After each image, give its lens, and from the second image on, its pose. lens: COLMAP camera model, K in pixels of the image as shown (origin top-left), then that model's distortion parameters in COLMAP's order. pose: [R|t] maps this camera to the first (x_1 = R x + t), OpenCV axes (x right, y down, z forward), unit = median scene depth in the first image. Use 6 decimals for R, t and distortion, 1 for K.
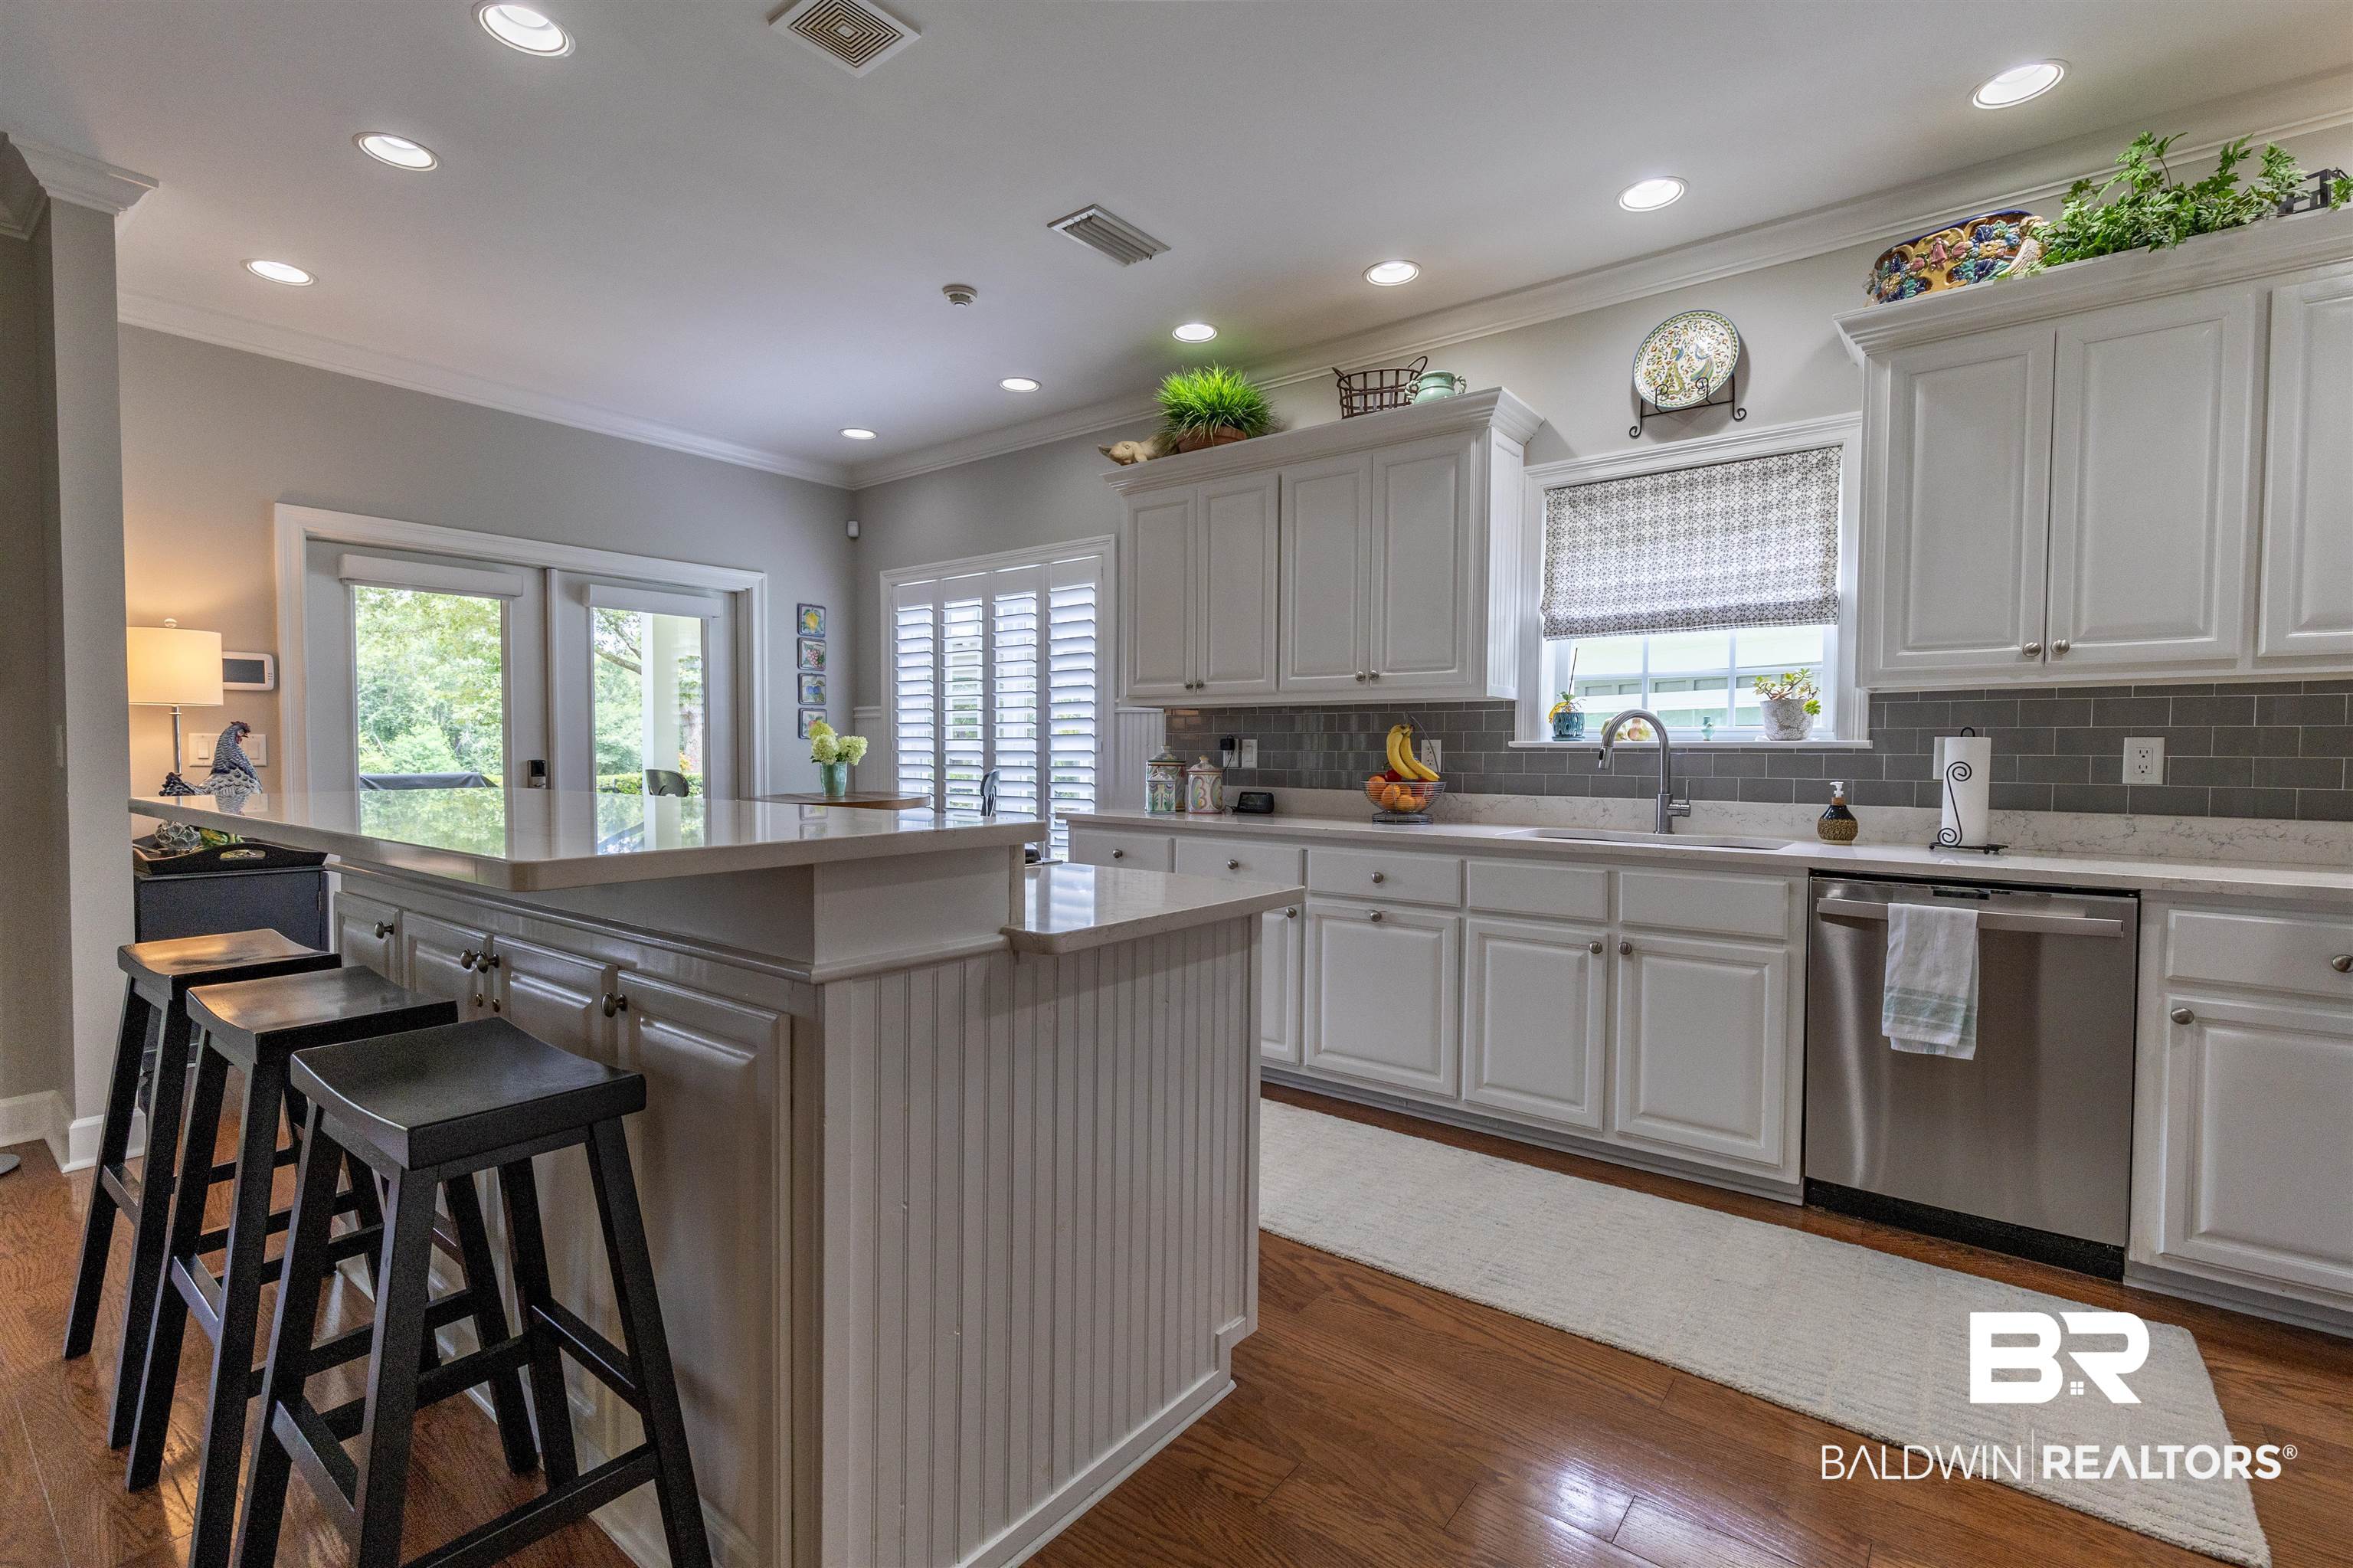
lens RADIAL K [[1066.2, 0, 1173.8], [0, 1066.2, 783.4], [0, 0, 1]] dist [0.003389, 0.000551]
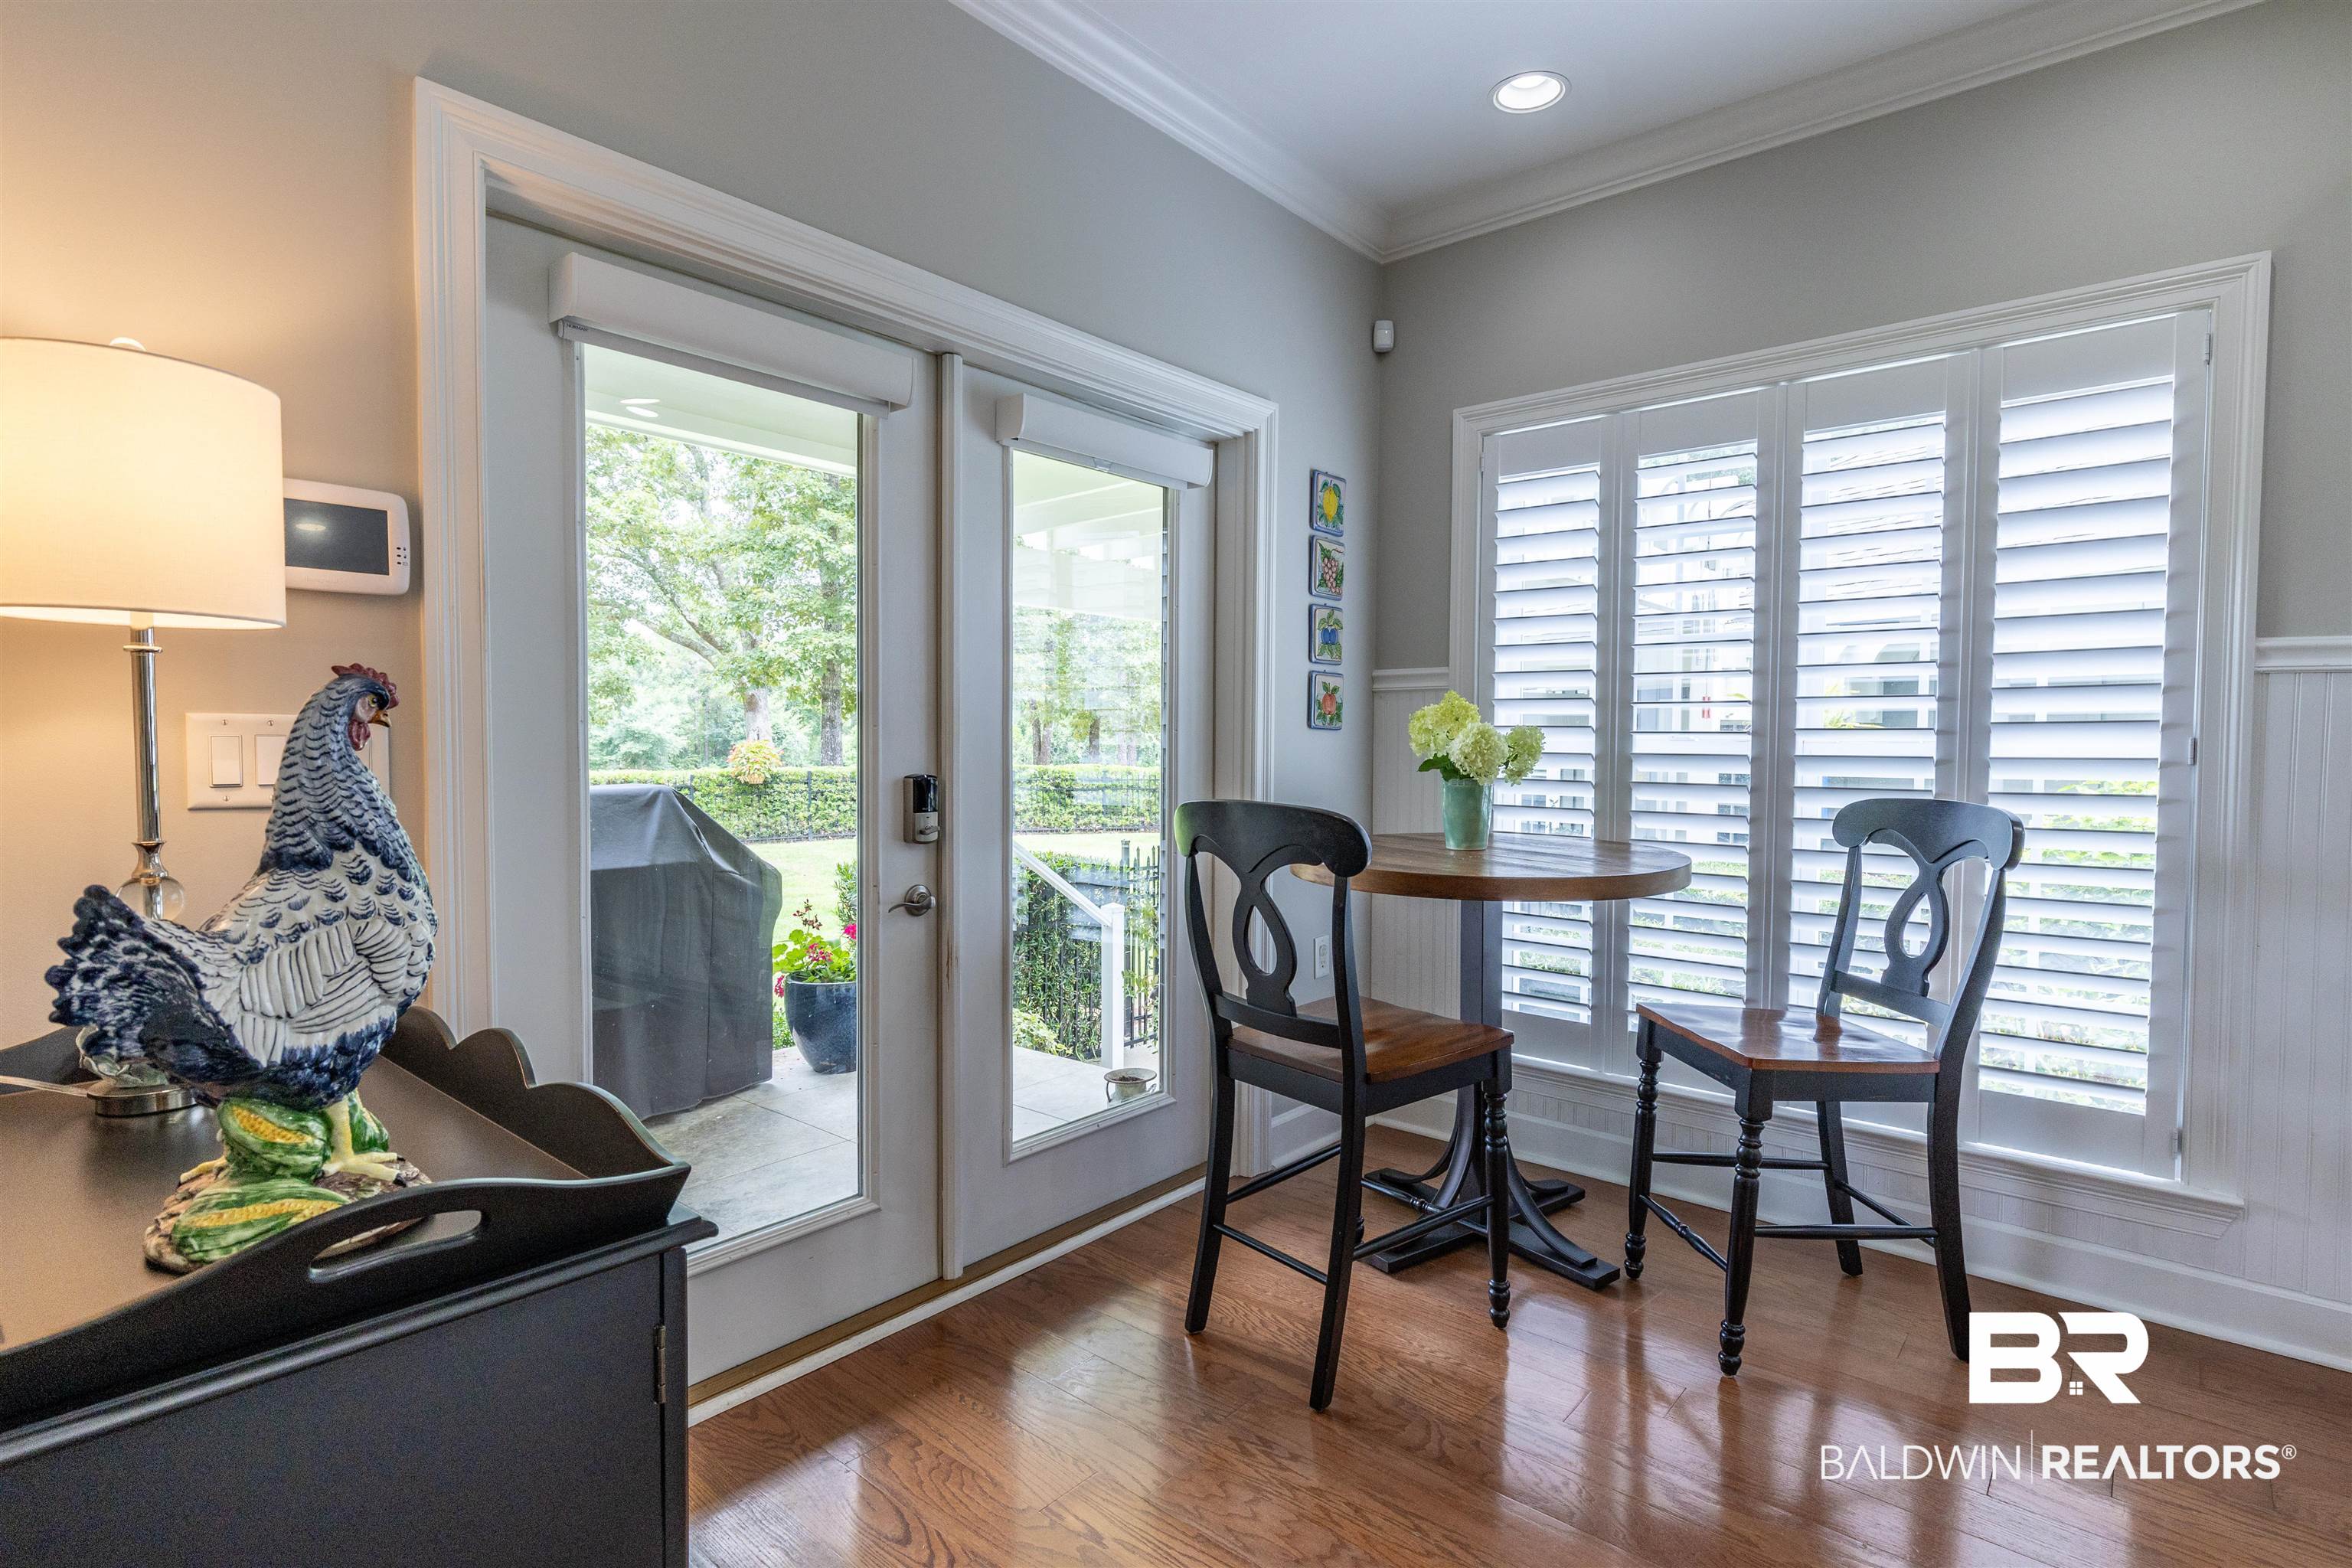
lens RADIAL K [[1174.3, 0, 1176.7], [0, 1174.3, 782.6], [0, 0, 1]] dist [-0.004971, 0.001378]
pose [[0.998680, 0.004669, -0.051147, -0.452813], [-0.004380, 0.999974, 0.005767, -0.021801], [0.051173, -0.005535, 0.998674, 0.496568]]
